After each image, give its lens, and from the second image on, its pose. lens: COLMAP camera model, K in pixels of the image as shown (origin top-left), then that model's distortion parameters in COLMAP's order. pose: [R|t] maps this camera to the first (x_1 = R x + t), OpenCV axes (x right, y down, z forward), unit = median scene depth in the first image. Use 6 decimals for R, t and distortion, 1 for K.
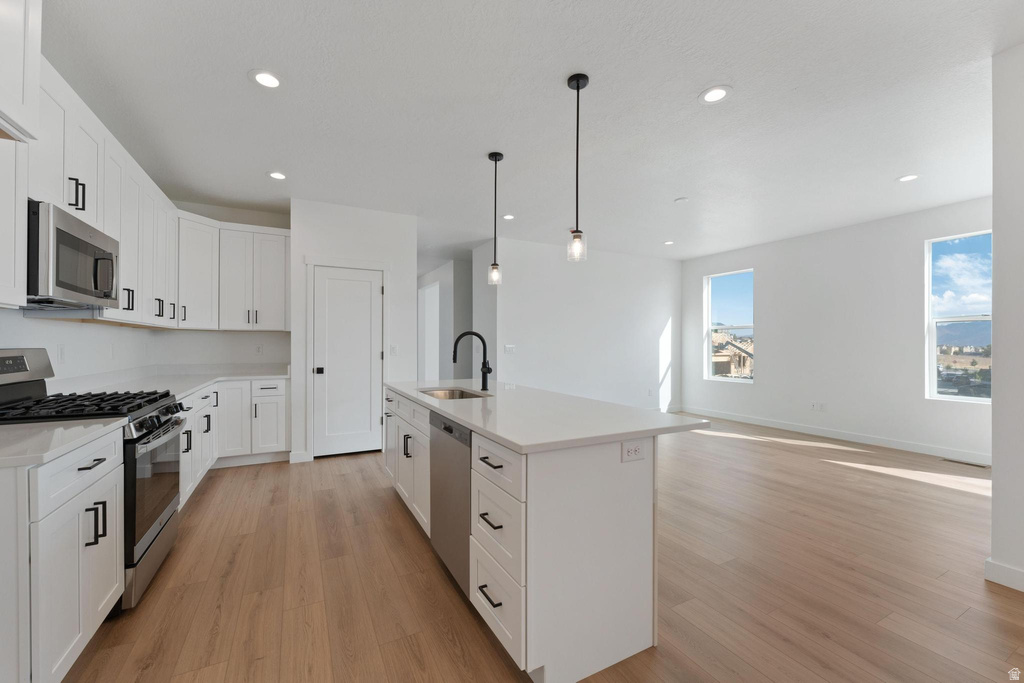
lens RADIAL K [[405.5, 0, 501.7], [0, 405.5, 344.3], [0, 0, 1]] dist [-0.001694, 0.000120]
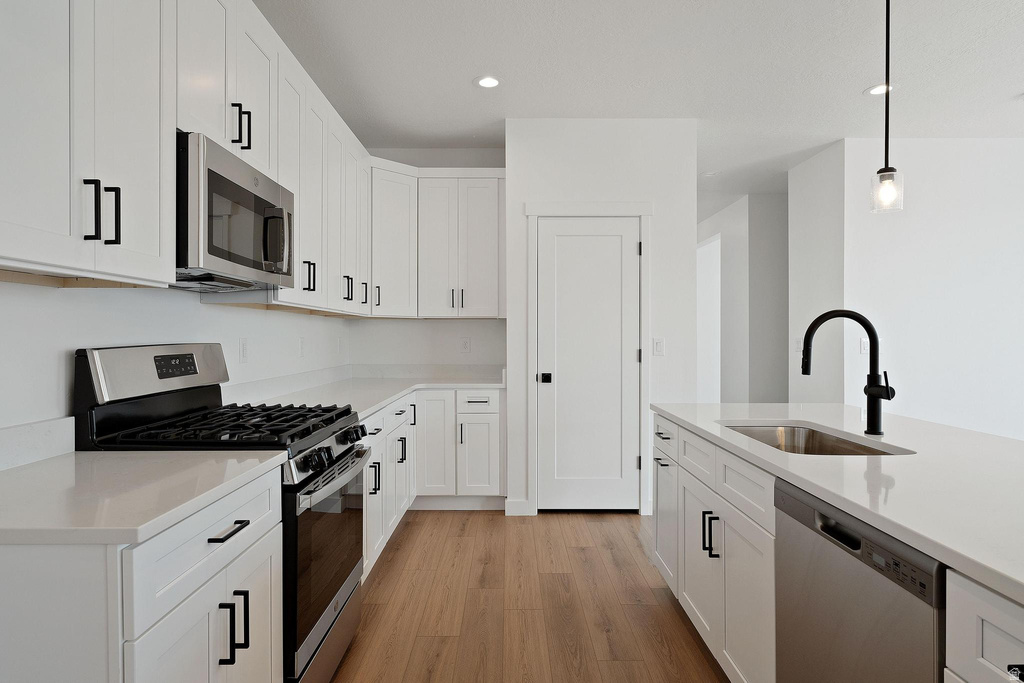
lens RADIAL K [[573.1, 0, 508.4], [0, 573.1, 333.1], [0, 0, 1]] dist [-0.000332, -0.000179]
pose [[0.891549, -0.005581, -0.452890, -0.126968], [0.002290, 0.999967, -0.007814, 0.000082], [0.452919, 0.005929, 0.891532, 0.225993]]
